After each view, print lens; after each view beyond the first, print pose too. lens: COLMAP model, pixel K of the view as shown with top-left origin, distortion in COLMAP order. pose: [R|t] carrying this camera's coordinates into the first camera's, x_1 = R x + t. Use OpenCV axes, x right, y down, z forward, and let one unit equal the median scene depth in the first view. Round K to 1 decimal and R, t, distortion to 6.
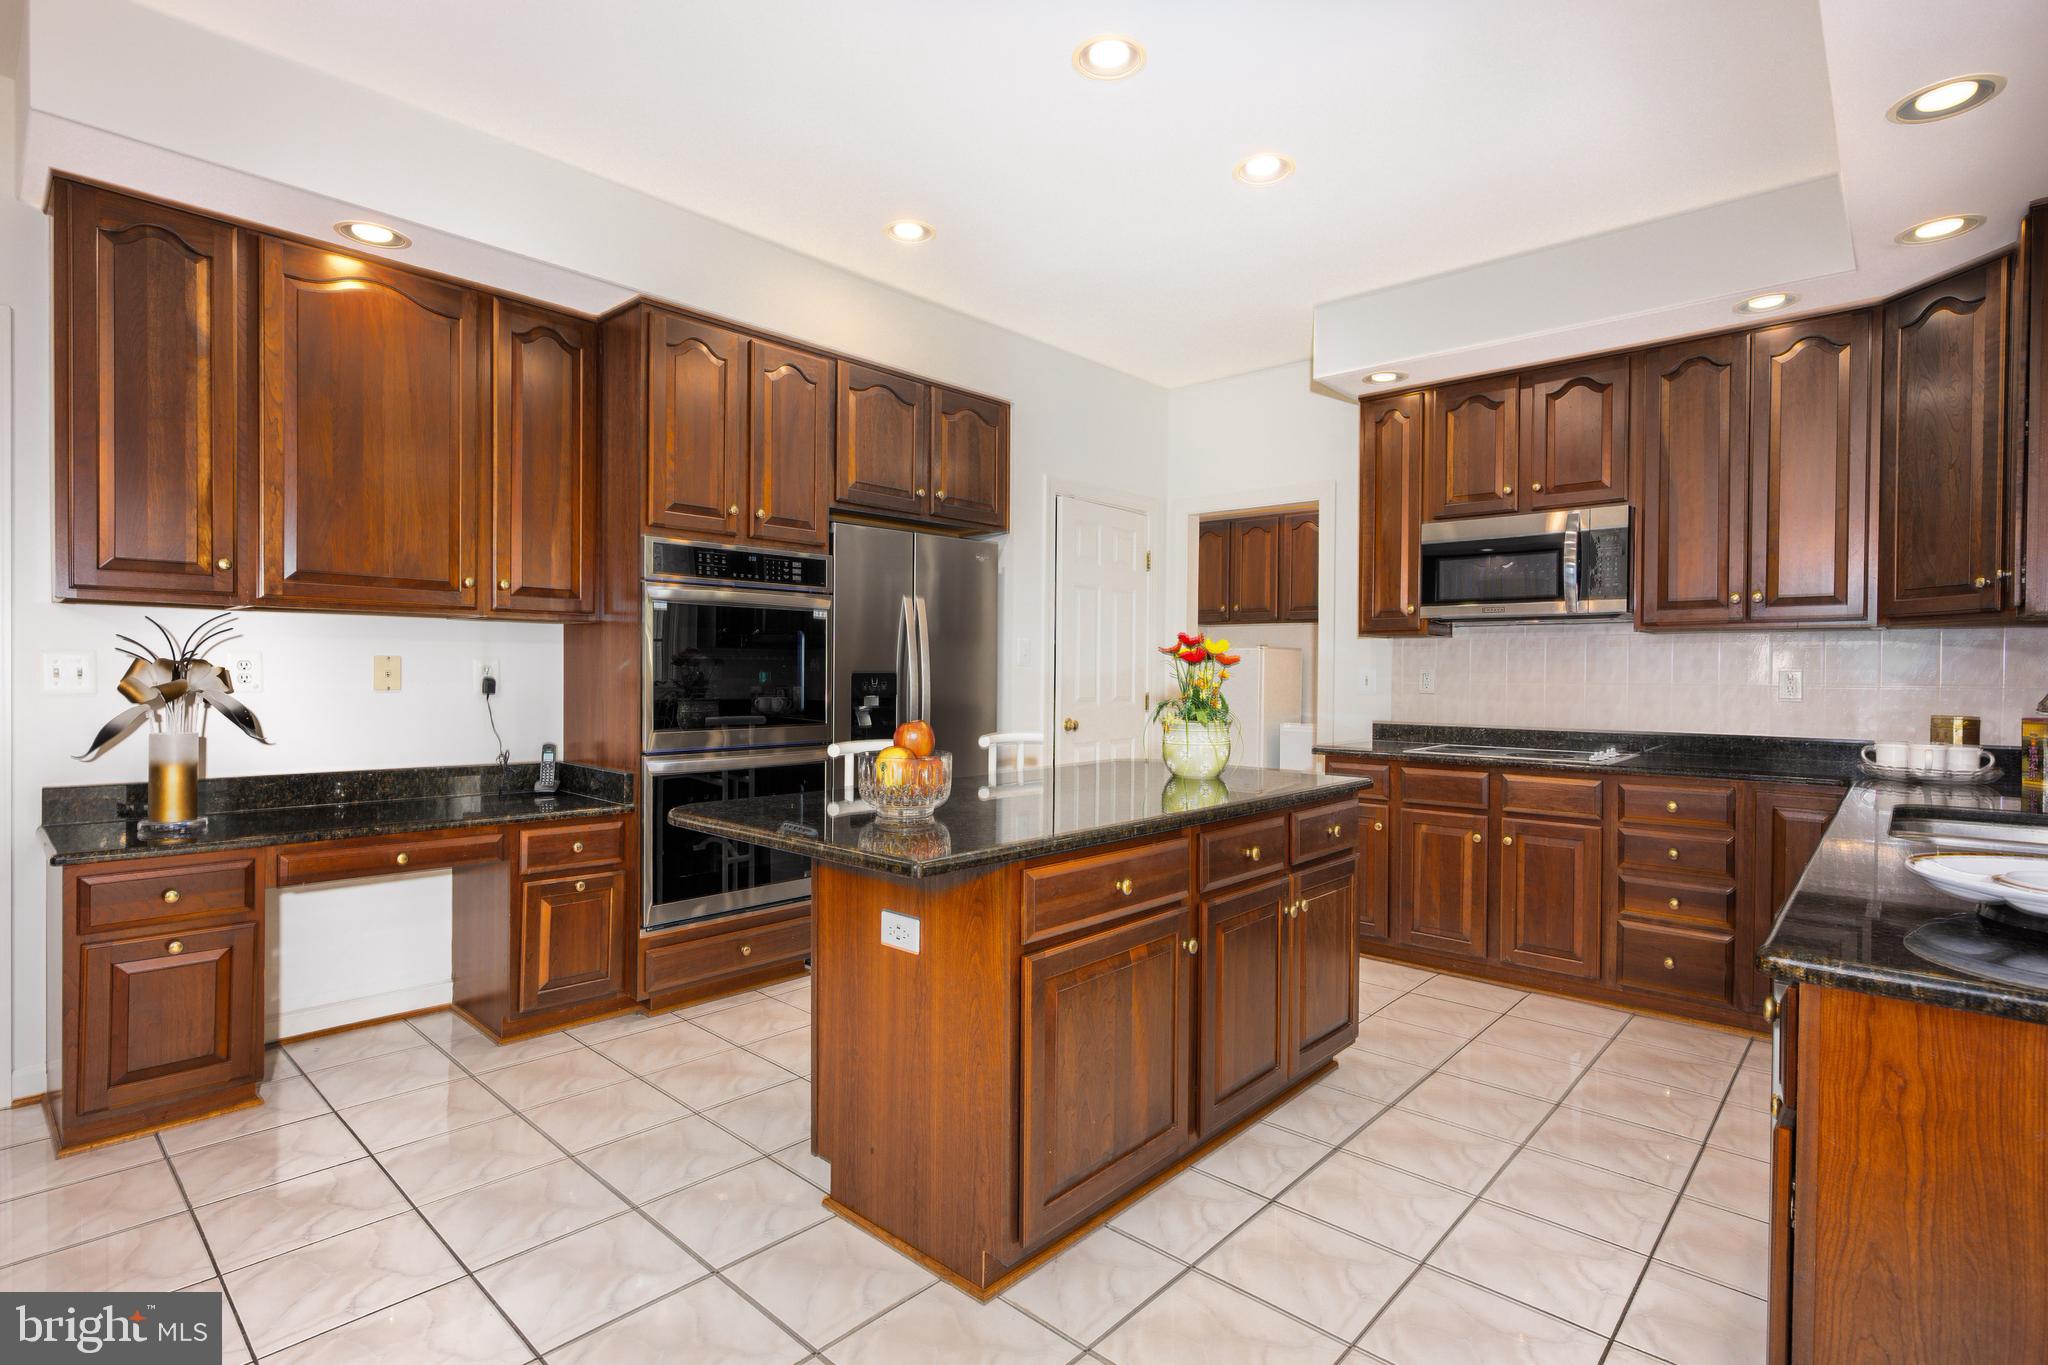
lens RADIAL K [[989.3, 0, 982.0], [0, 989.3, 668.6], [0, 0, 1]] dist [0.001436, -0.000326]
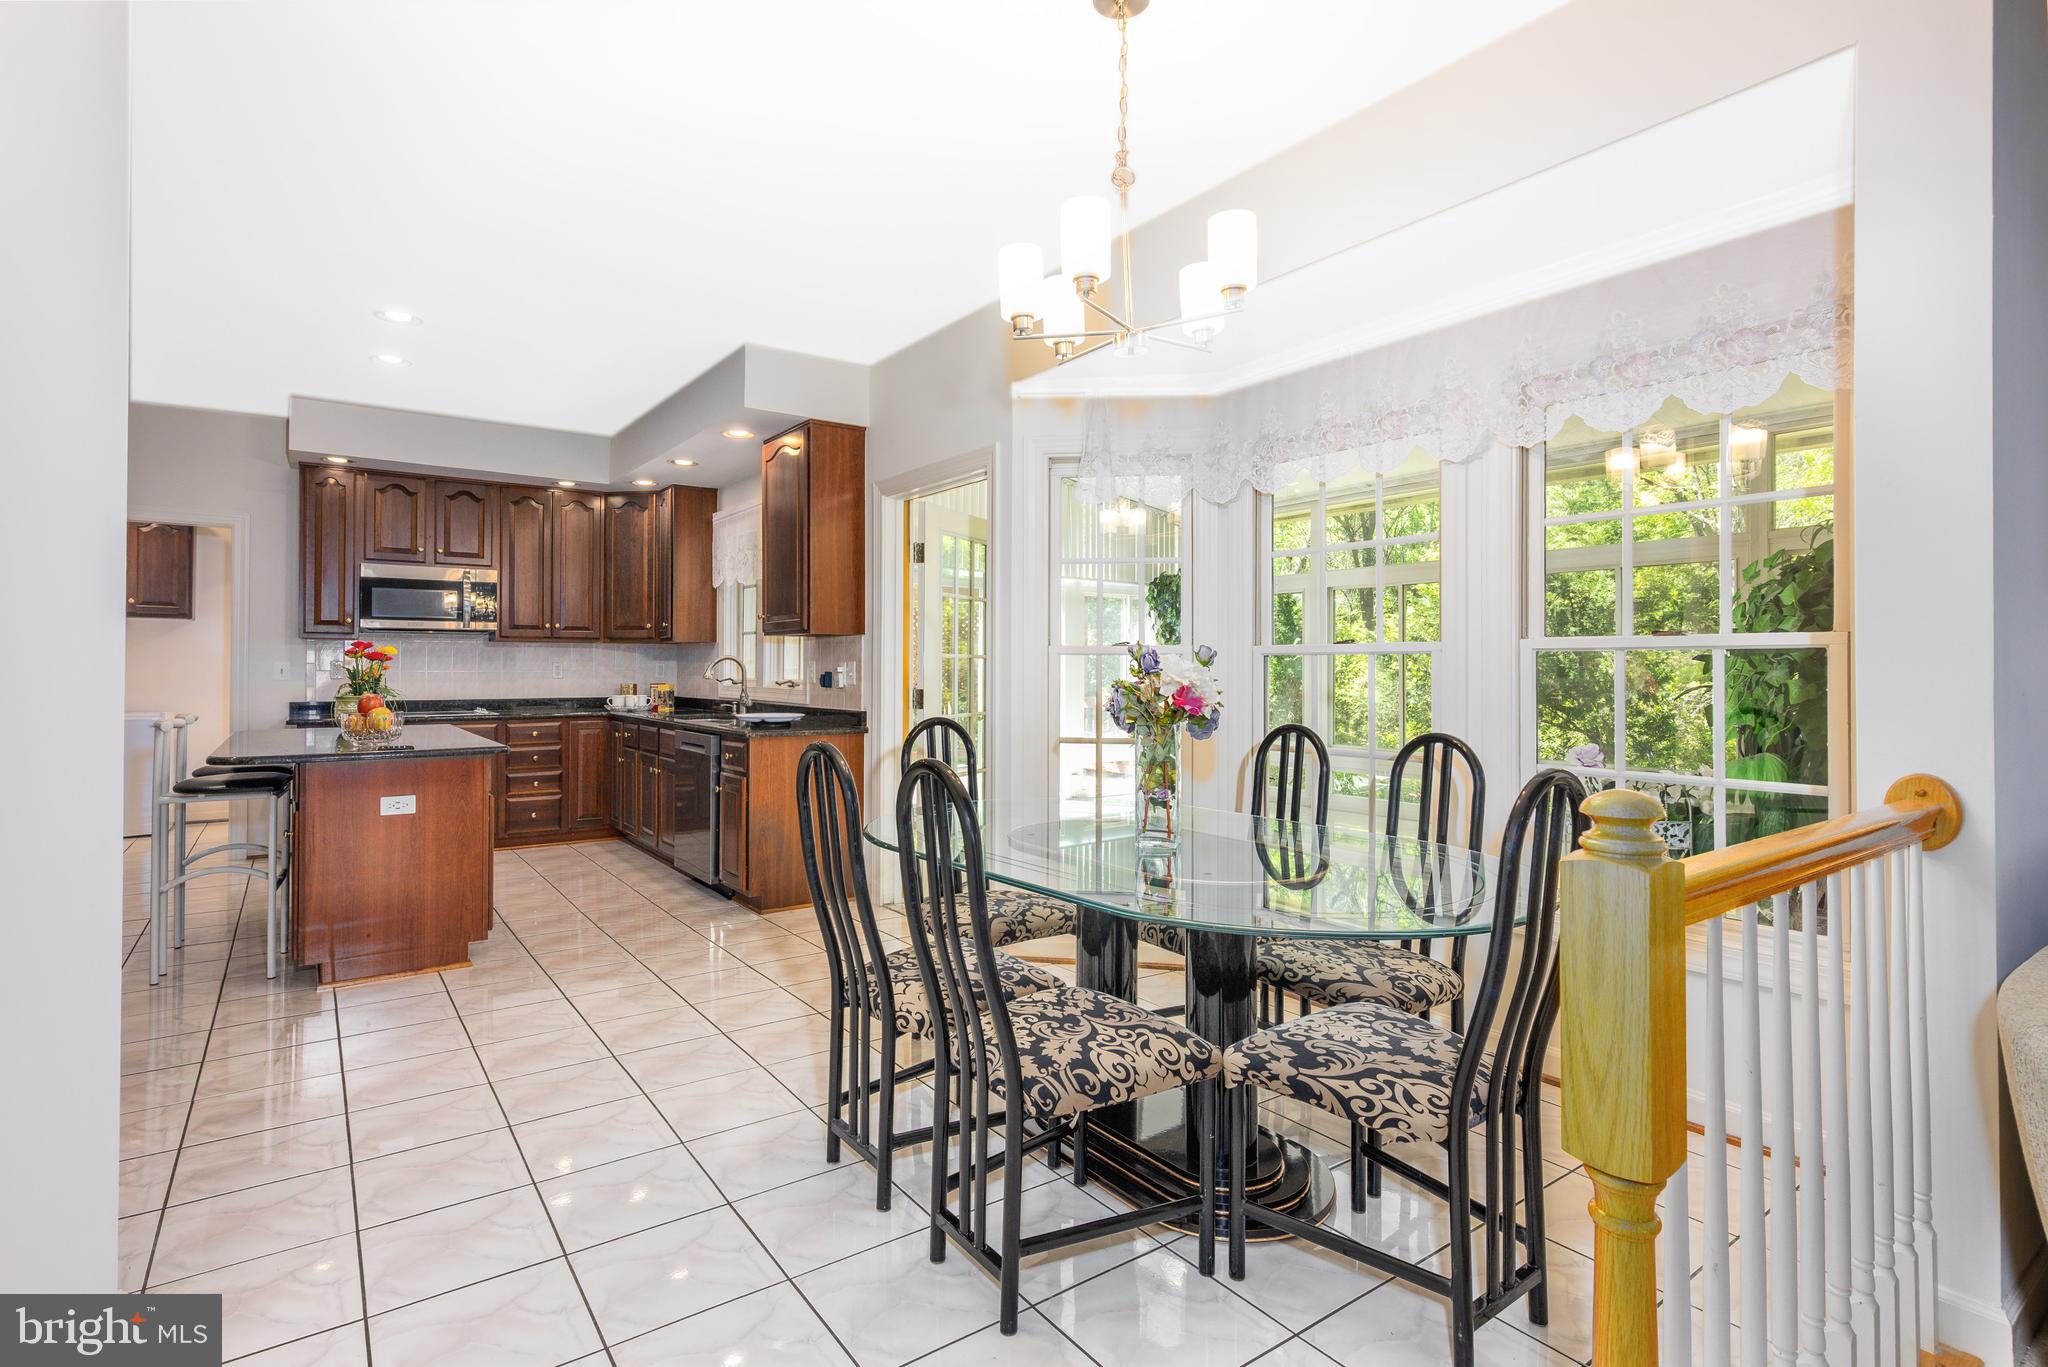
lens RADIAL K [[989.3, 0, 1024.9], [0, 989.3, 673.4], [0, 0, 1]] dist [0.001436, -0.000326]
pose [[0.185356, -0.011821, 0.982600, -0.975529], [0.002161, 0.999930, 0.011622, 0.001586], [-0.982669, -0.000031, 0.185369, -0.280562]]
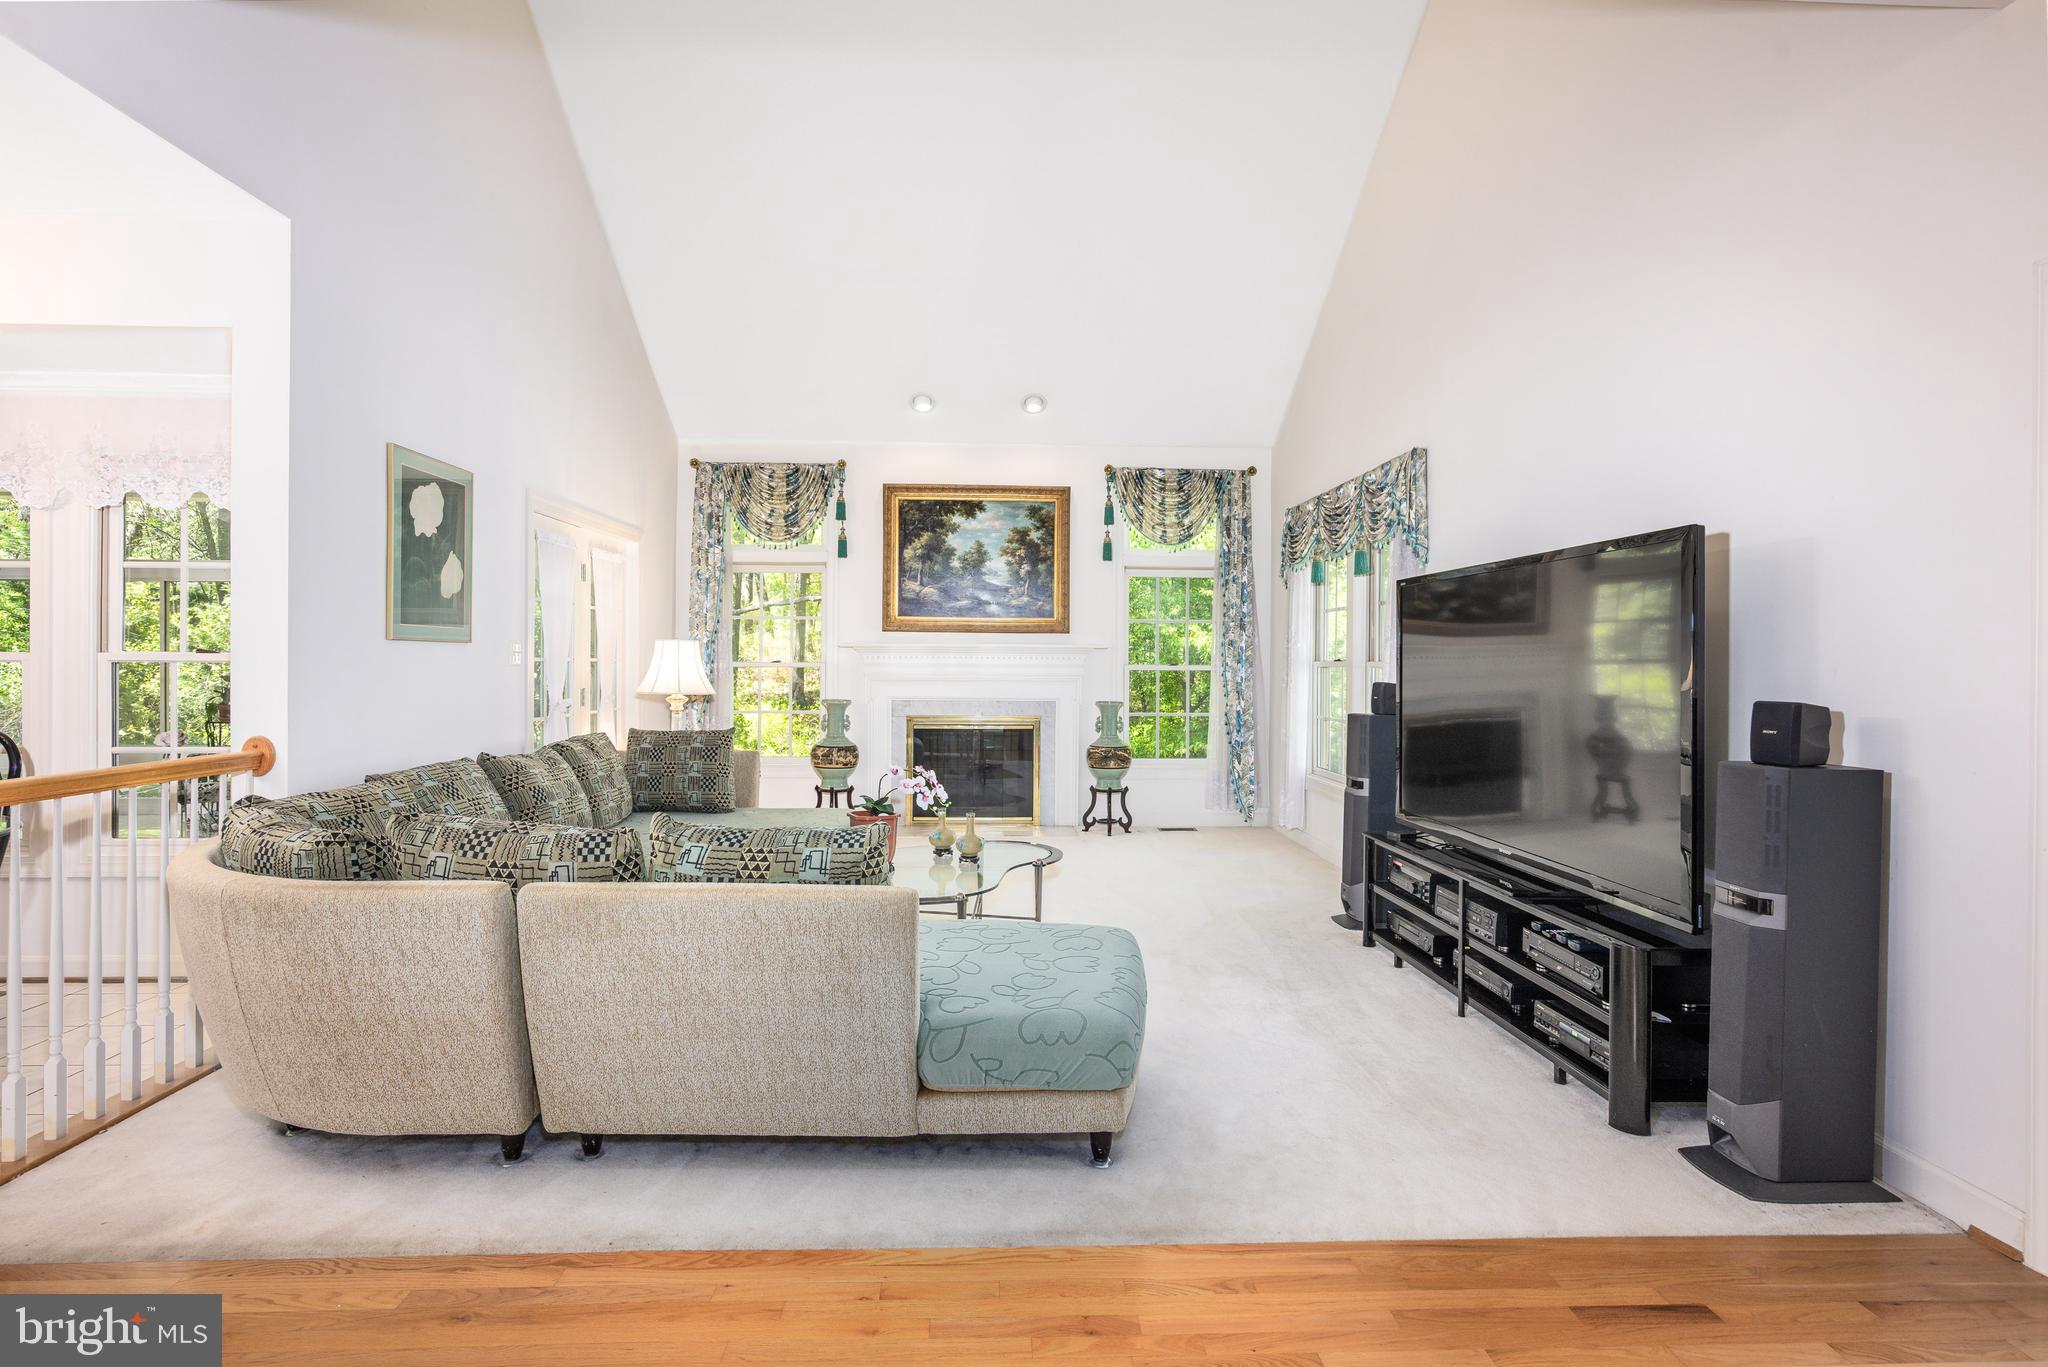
lens RADIAL K [[989.3, 0, 1009.7], [0, 989.3, 662.3], [0, 0, 1]] dist [0.001436, -0.000326]
pose [[-0.717211, -0.013353, 0.696728, -1.579060], [-0.008472, 0.999910, 0.010442, -0.023649], [-0.696805, 0.001586, -0.717259, -0.455799]]
